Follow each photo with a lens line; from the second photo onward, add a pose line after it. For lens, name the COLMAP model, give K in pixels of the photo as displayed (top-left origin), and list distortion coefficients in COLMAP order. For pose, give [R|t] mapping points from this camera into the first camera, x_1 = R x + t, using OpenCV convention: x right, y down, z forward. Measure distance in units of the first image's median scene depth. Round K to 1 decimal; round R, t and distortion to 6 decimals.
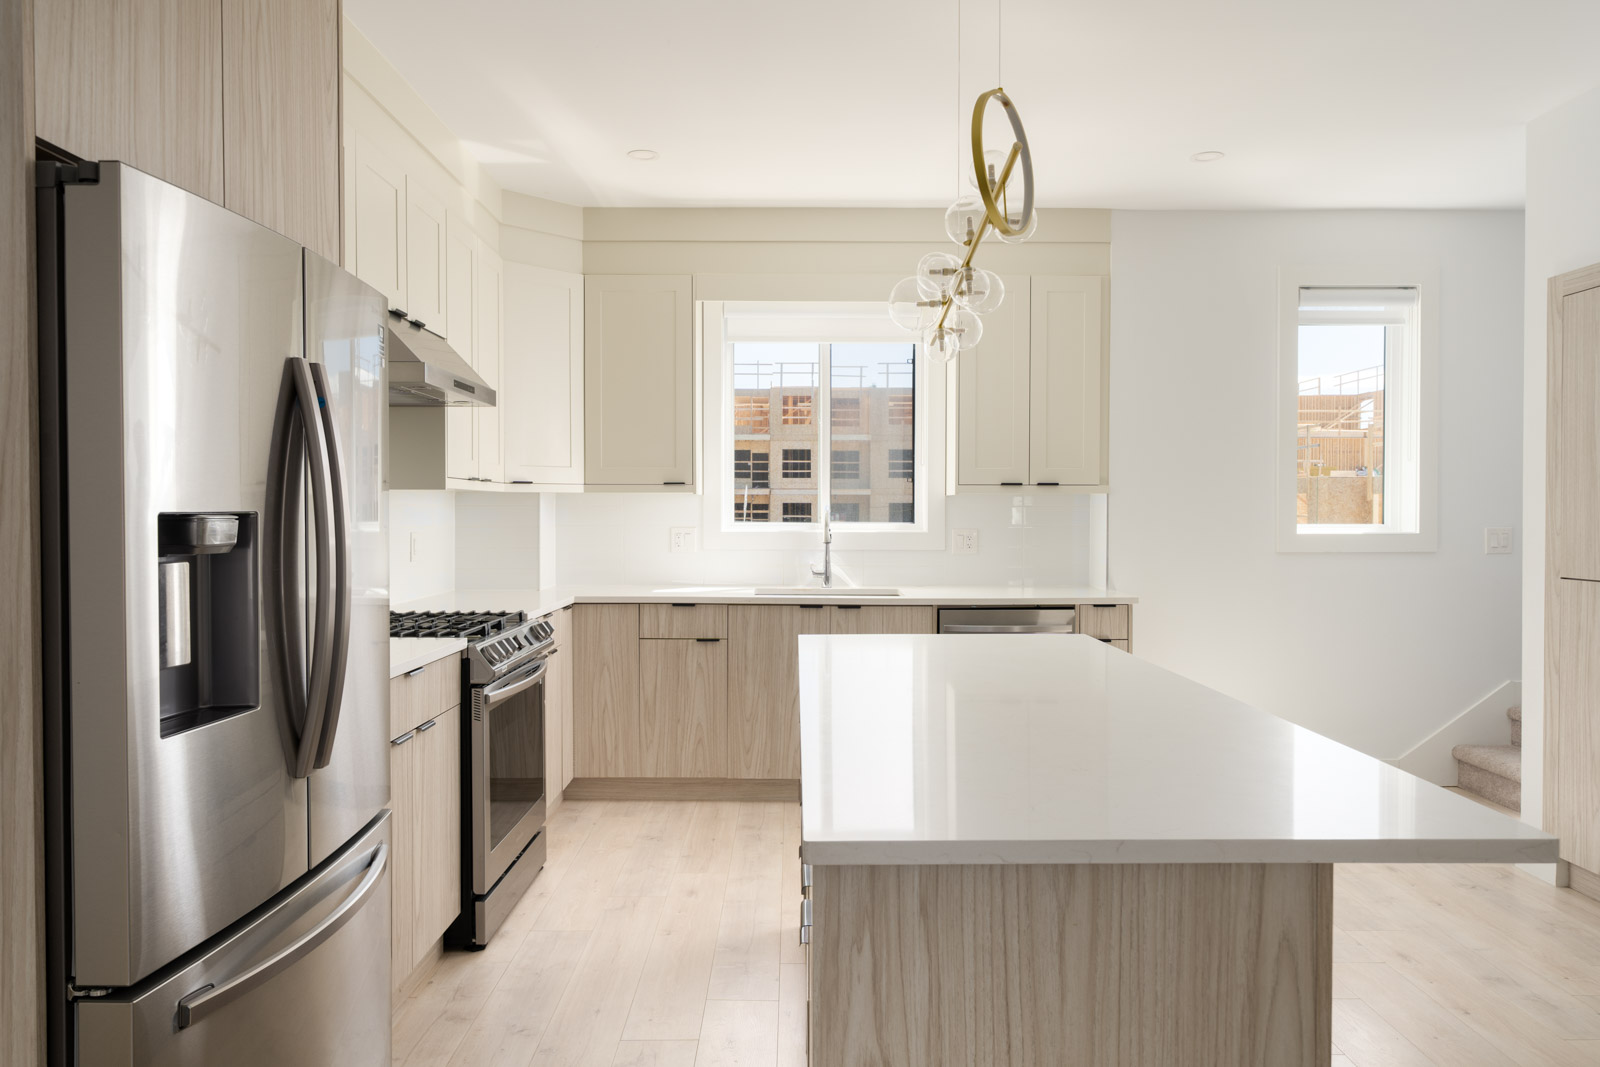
lens RADIAL K [[1072.7, 0, 803.3], [0, 1072.7, 526.1], [0, 0, 1]] dist [-0.000064, 0.000997]
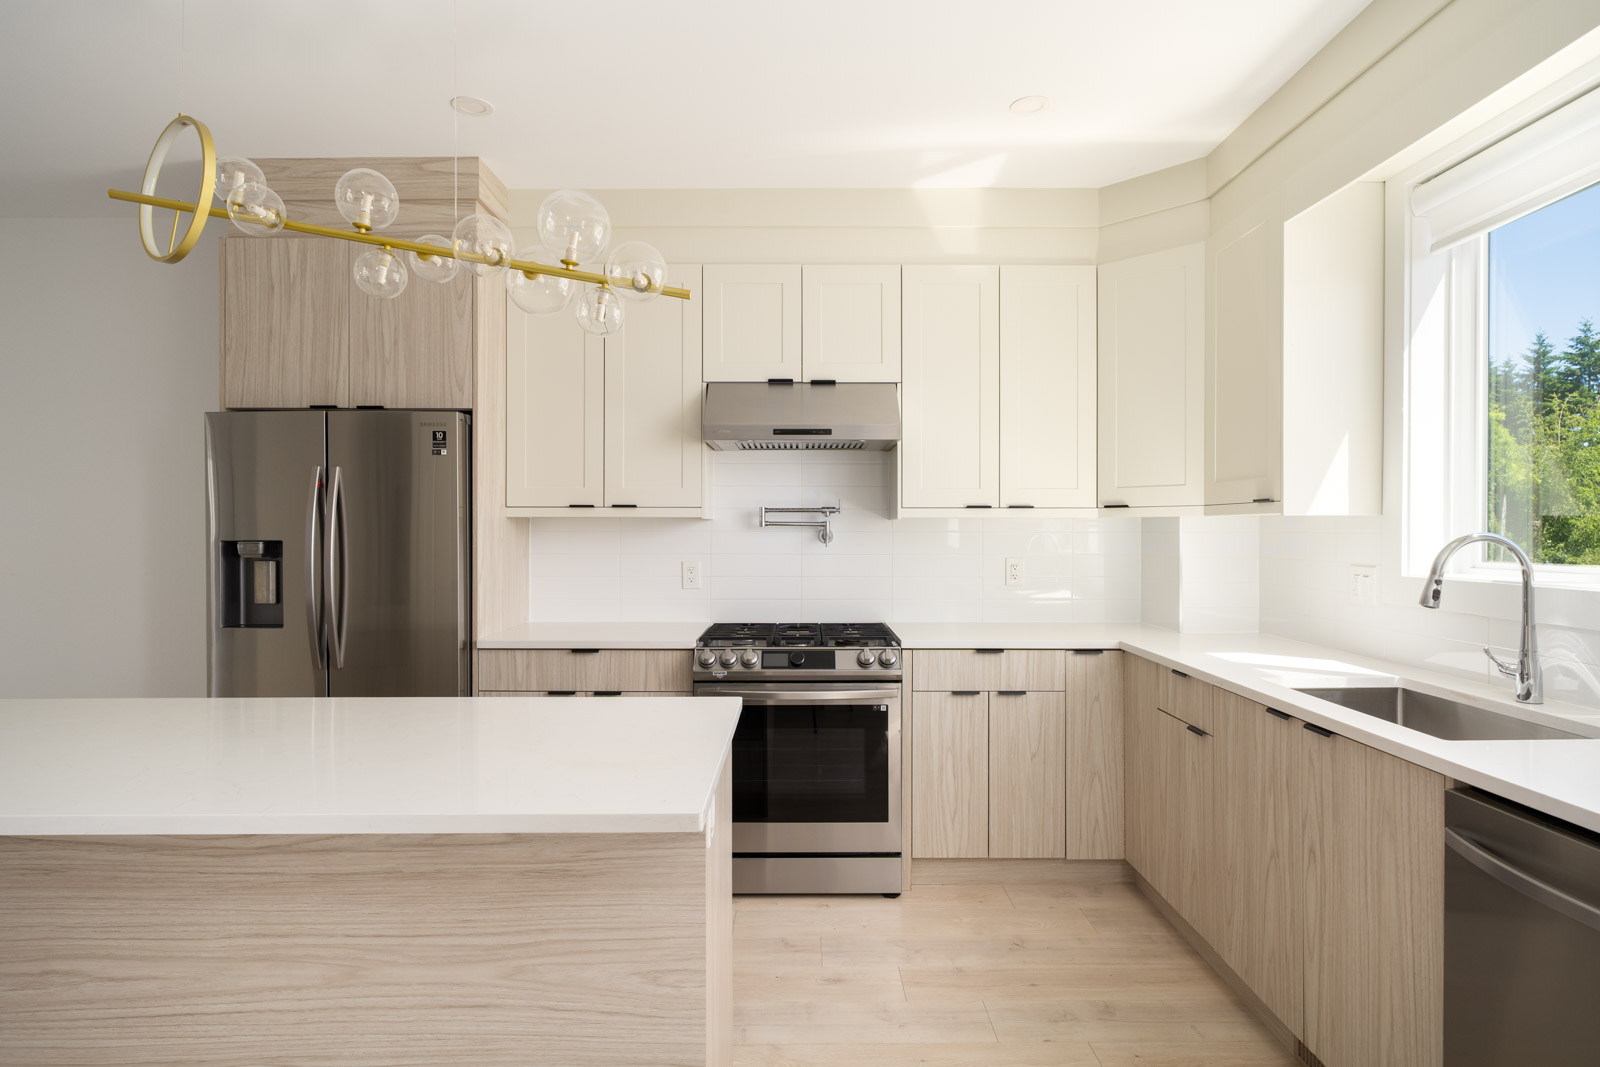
lens RADIAL K [[858.9, 0, 801.6], [0, 858.9, 531.6], [0, 0, 1]] dist [-0.003155, 0.002214]
pose [[-0.003286, -0.002452, -0.999992, 0.457169], [-0.013367, 0.999908, -0.002408, -0.015134], [0.999905, 0.013359, -0.003319, 0.750227]]
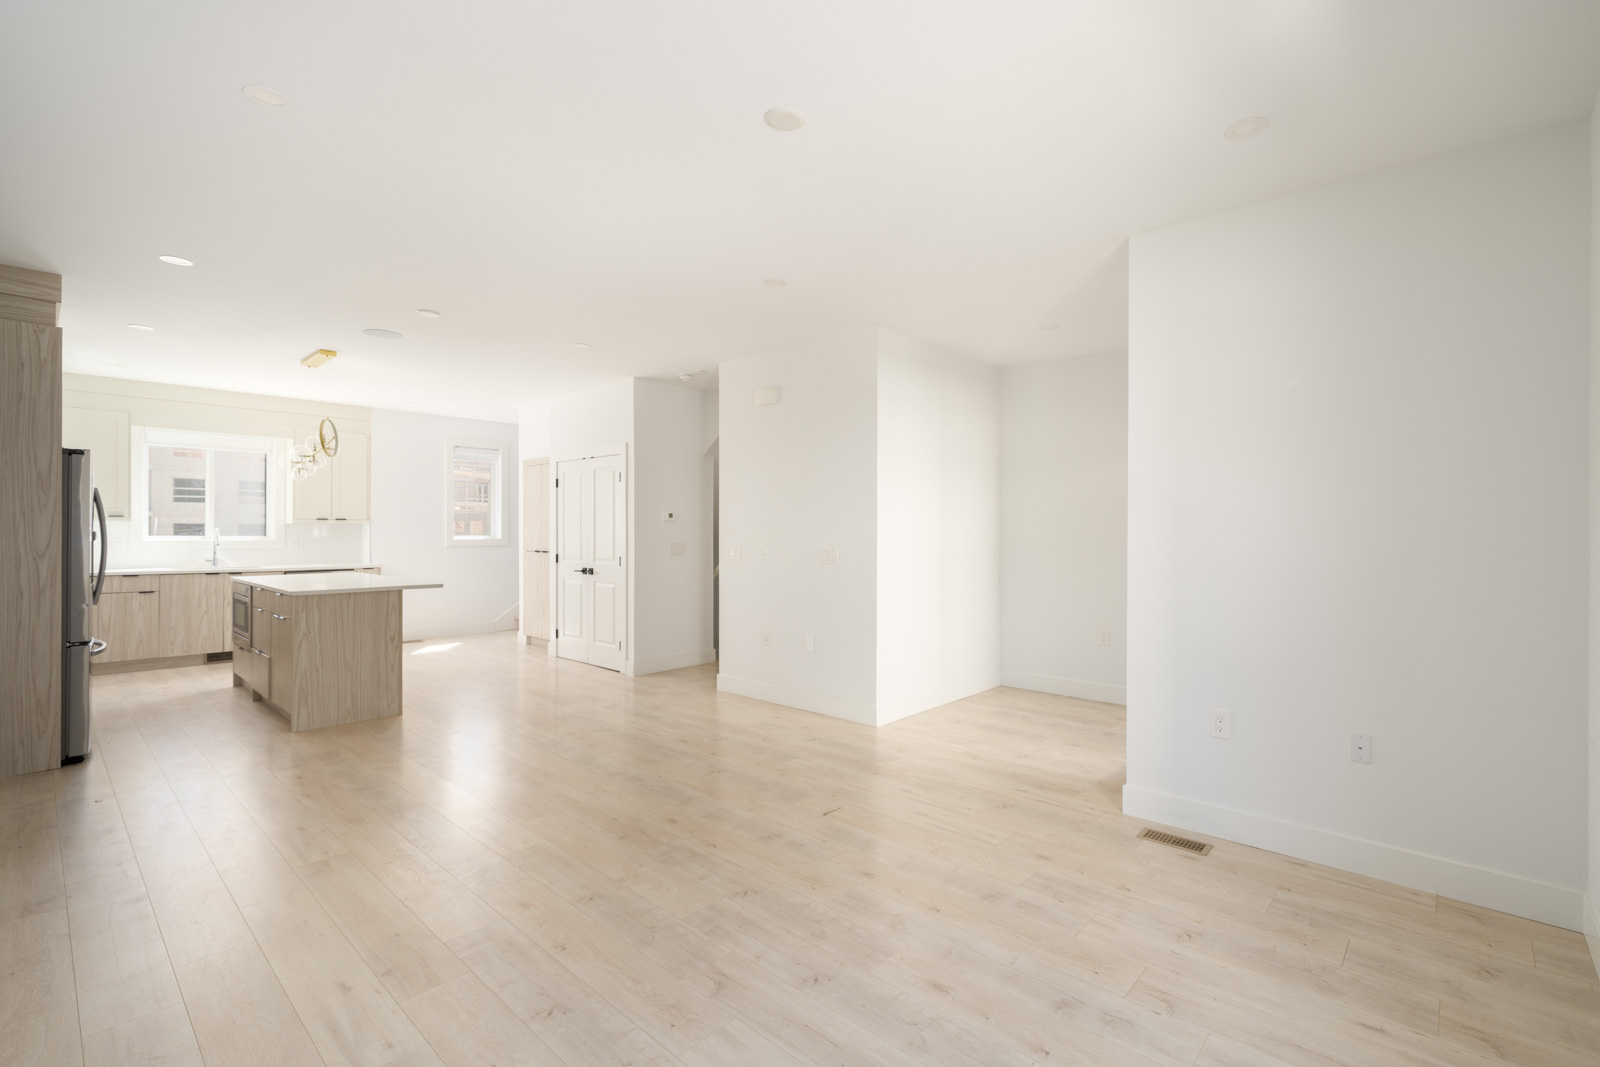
lens RADIAL K [[696.0, 0, 832.2], [0, 696.0, 526.6], [0, 0, 1]] dist [0.000272, -0.000056]
pose [[0.663717, 0.005750, 0.747961, -0.218555], [0.009391, 0.999828, -0.016020, 0.013259], [-0.747925, 0.017657, 0.663549, -0.902960]]
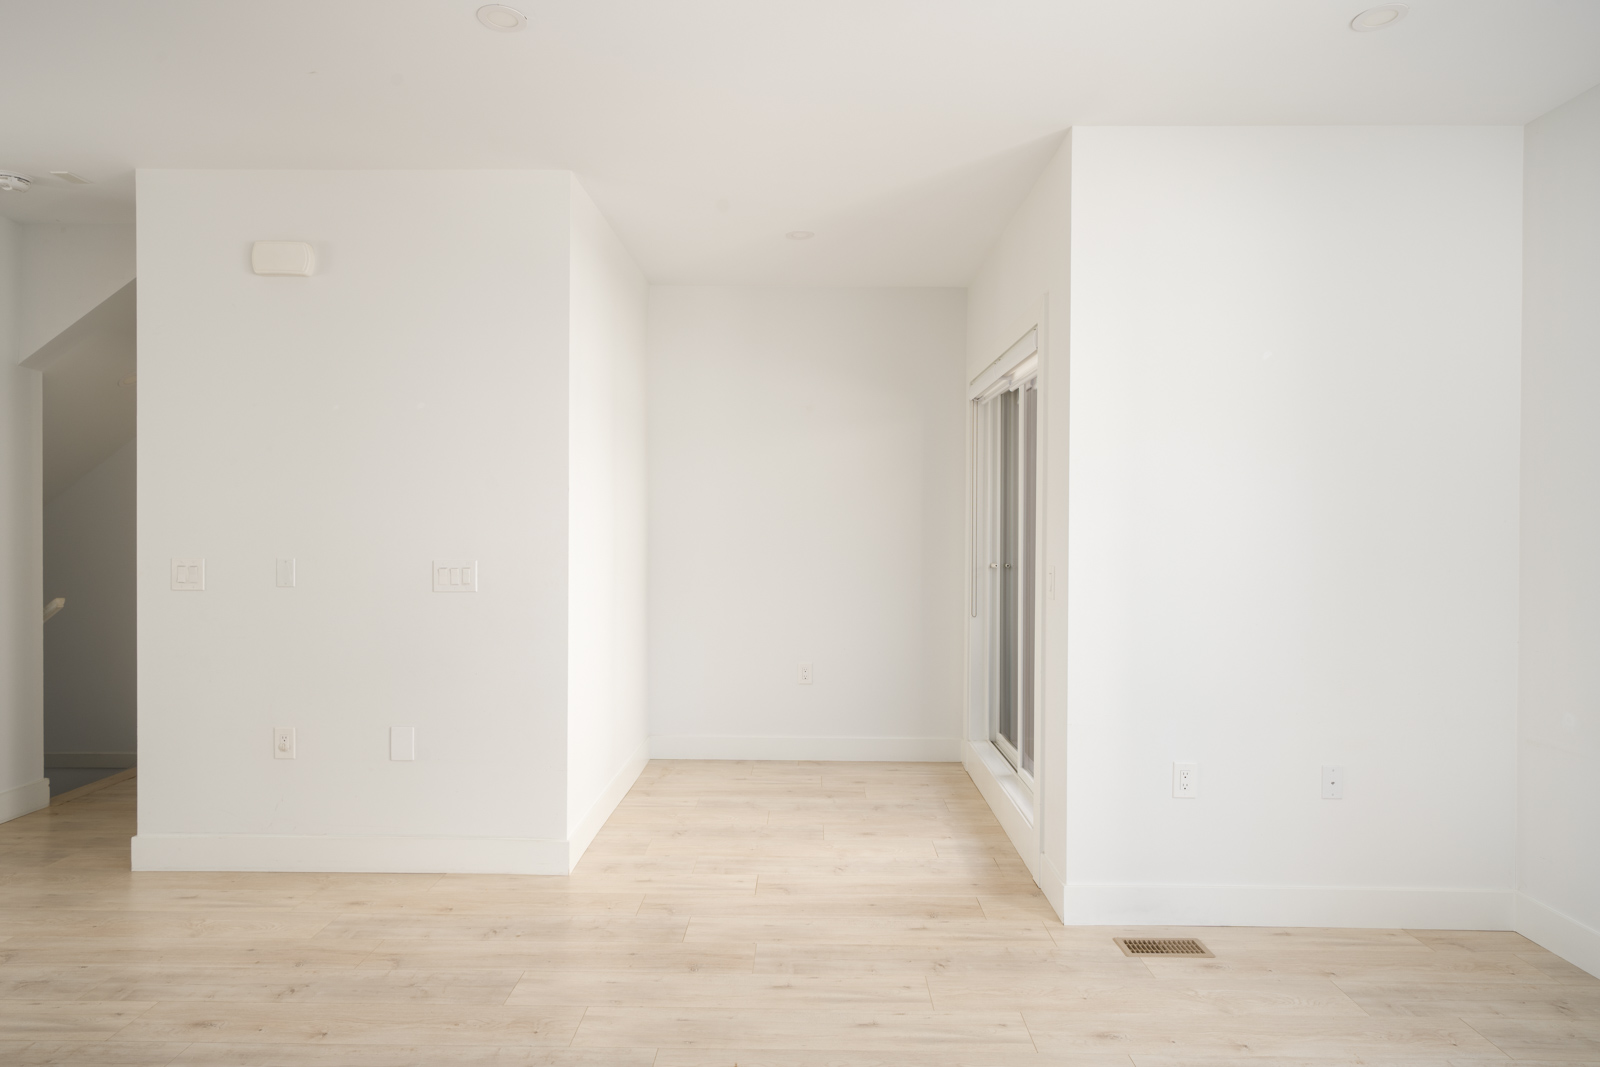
lens RADIAL K [[898.8, 0, 787.7], [0, 898.8, 530.4], [0, 0, 1]] dist [0.002527, 0.000009]
pose [[0.024312, -0.004504, 0.999694, -0.159759], [0.010087, 0.999940, 0.004260, 0.002614], [-0.999654, 0.009980, 0.024356, -0.495655]]
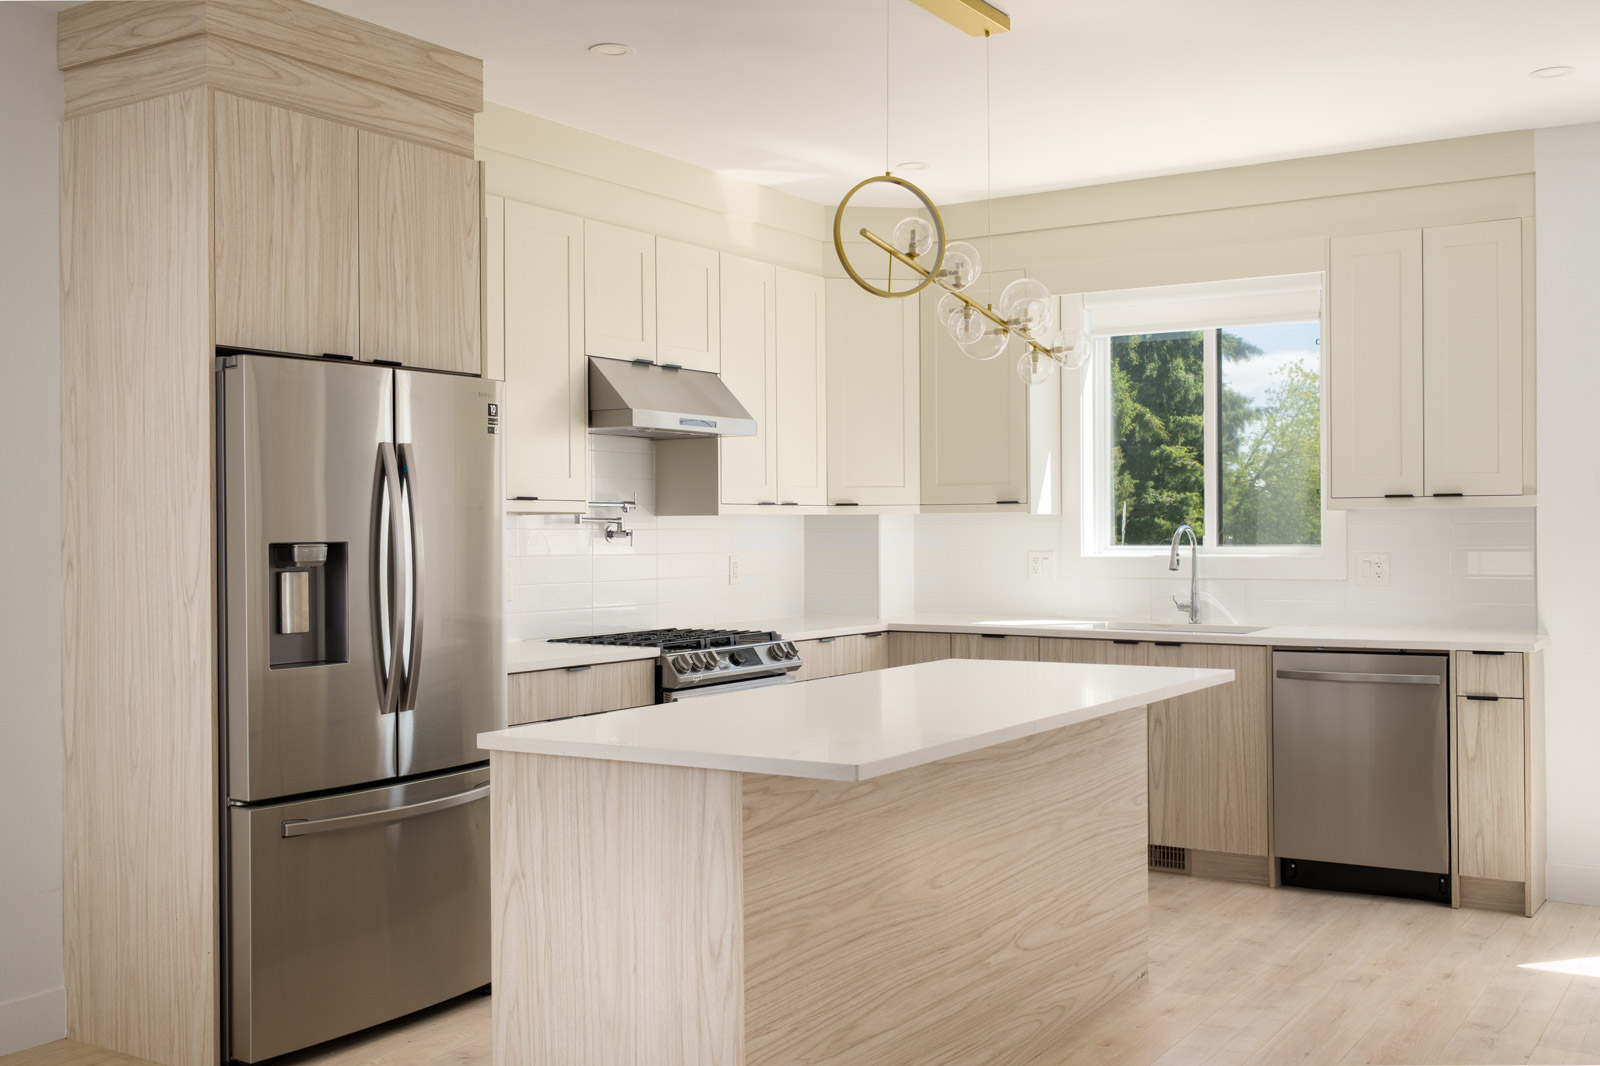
lens RADIAL K [[1603.6, 0, 798.9], [0, 1603.6, 527.9], [0, 0, 1]] dist [-0.000842, 0.000000]
pose [[0.837931, -0.007693, -0.545722, 0.497463], [0.000766, 0.999916, -0.012921, -0.001083], [0.545776, 0.010409, 0.837866, -0.236918]]
